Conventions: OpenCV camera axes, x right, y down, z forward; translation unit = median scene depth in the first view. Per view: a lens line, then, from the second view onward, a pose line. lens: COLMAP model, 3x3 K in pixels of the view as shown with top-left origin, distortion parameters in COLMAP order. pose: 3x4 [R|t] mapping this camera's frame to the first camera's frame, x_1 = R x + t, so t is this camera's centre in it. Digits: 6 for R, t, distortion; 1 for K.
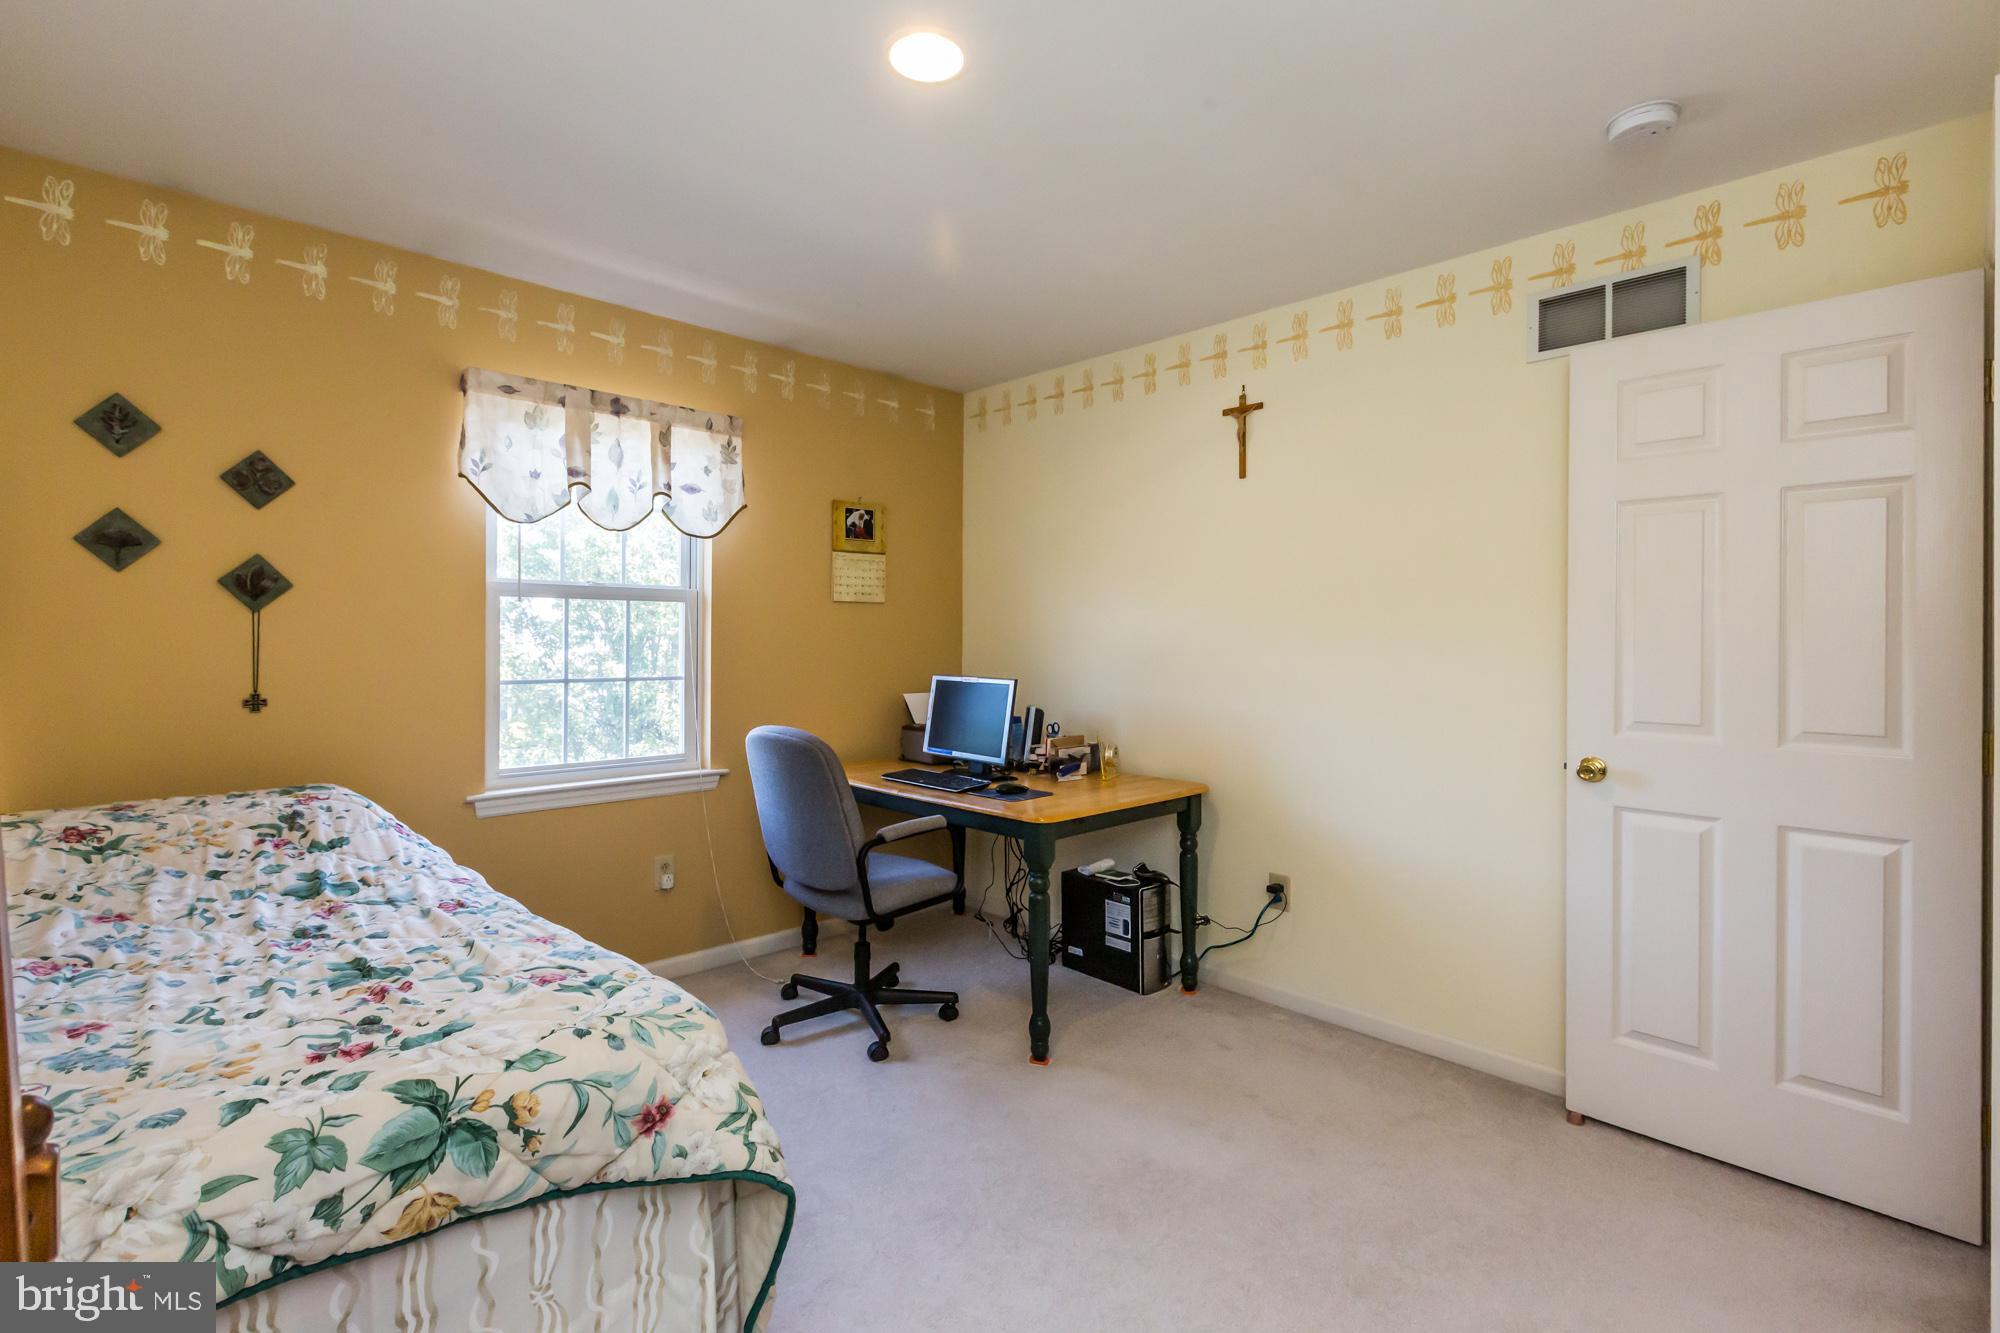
lens RADIAL K [[904.3, 0, 1003.0], [0, 904.3, 655.9], [0, 0, 1]] dist [-0.001160, -0.000547]
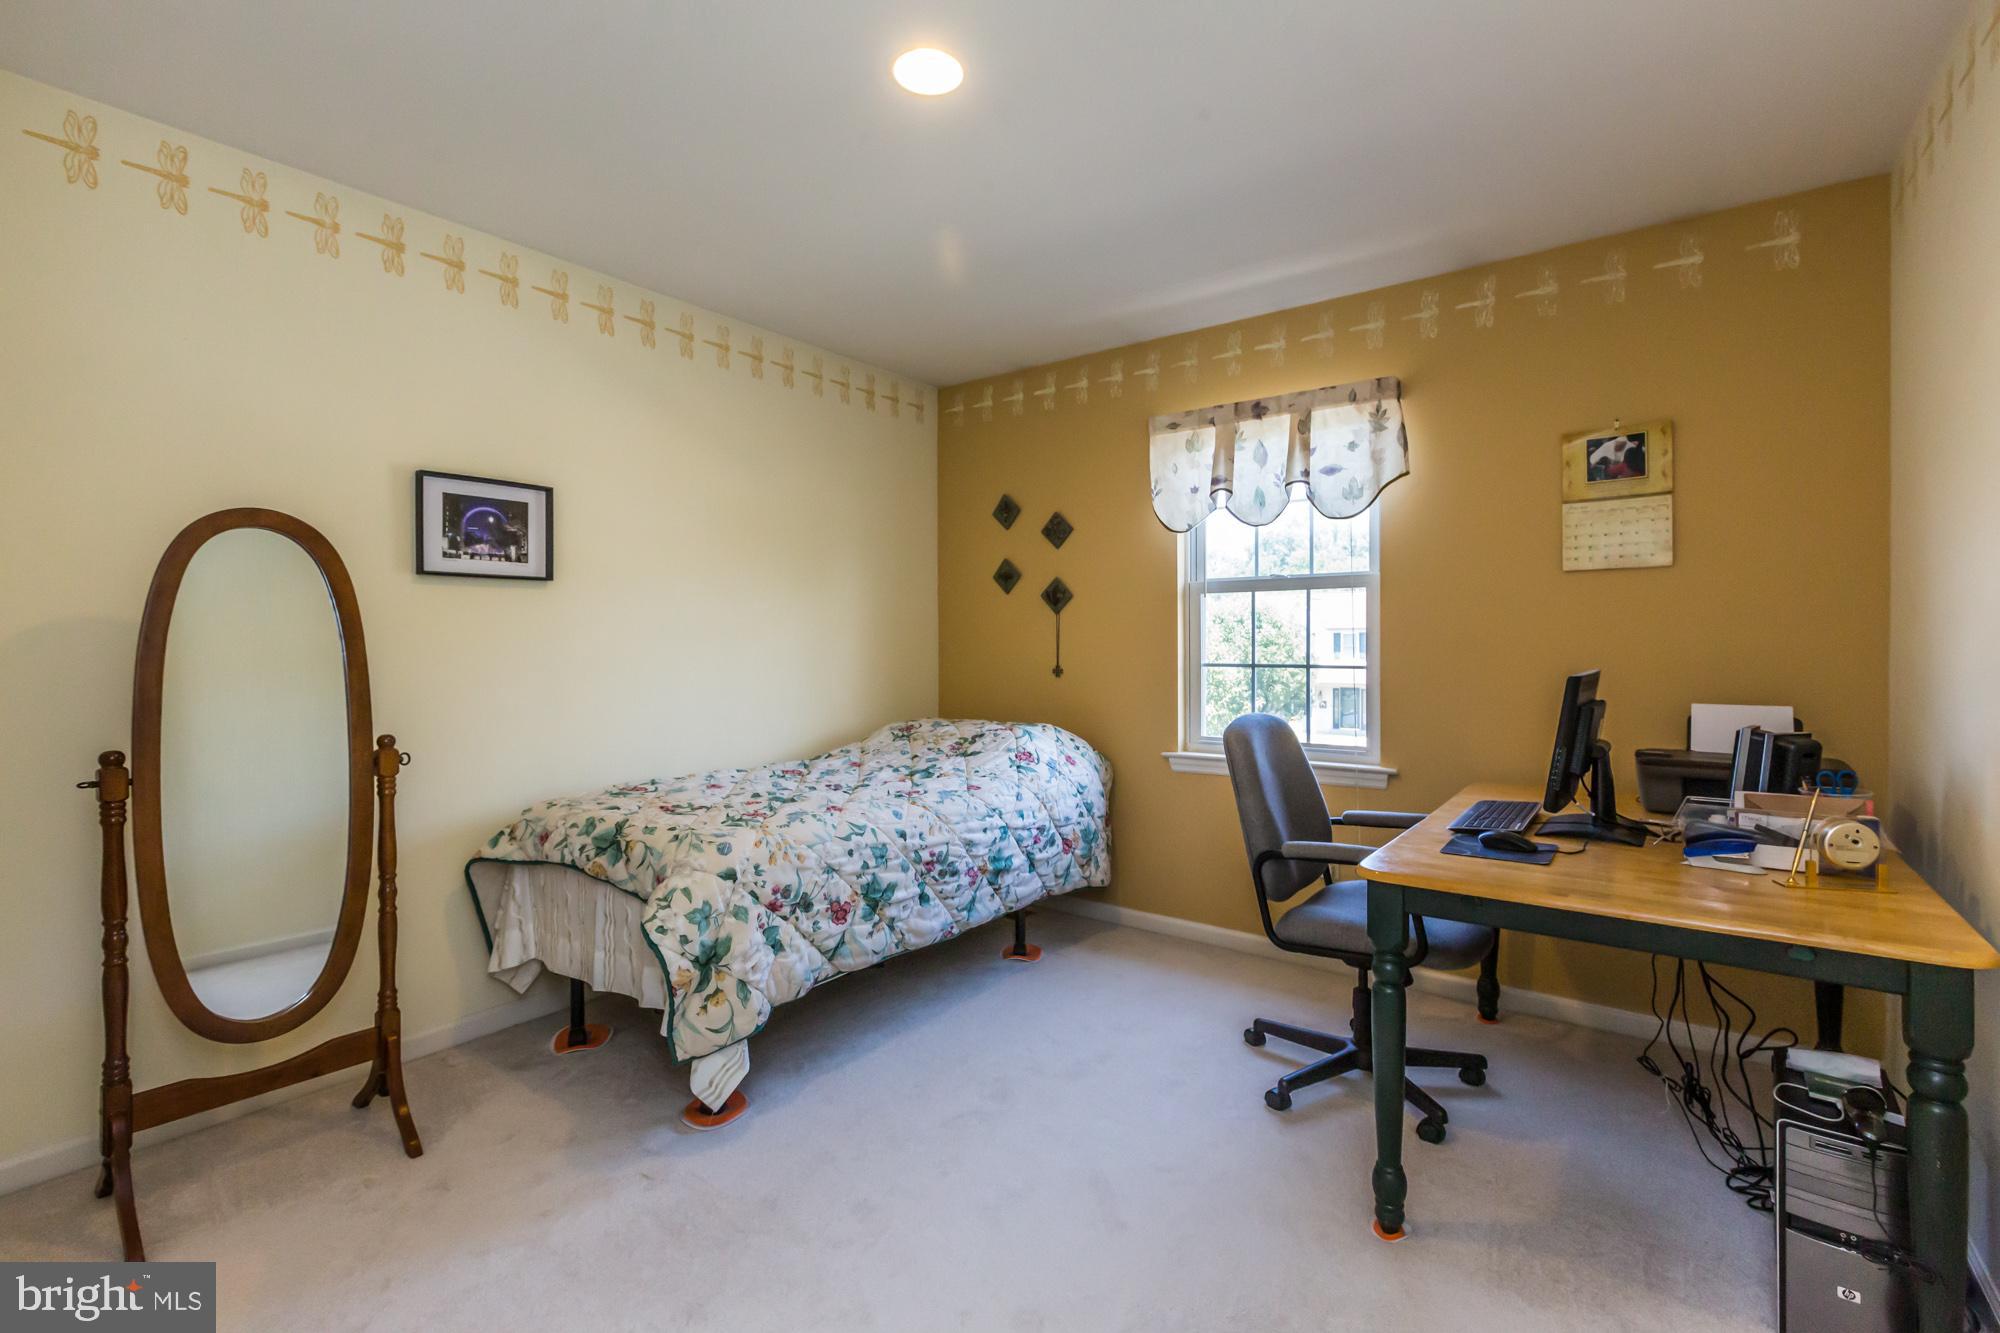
lens RADIAL K [[904.3, 0, 1003.0], [0, 904.3, 655.9], [0, 0, 1]] dist [-0.001160, -0.000547]
pose [[0.152142, 0.012870, -0.988275, 0.592868], [-0.010985, 0.999875, 0.011330, 0.006987], [0.988298, 0.009133, 0.152265, 0.540815]]
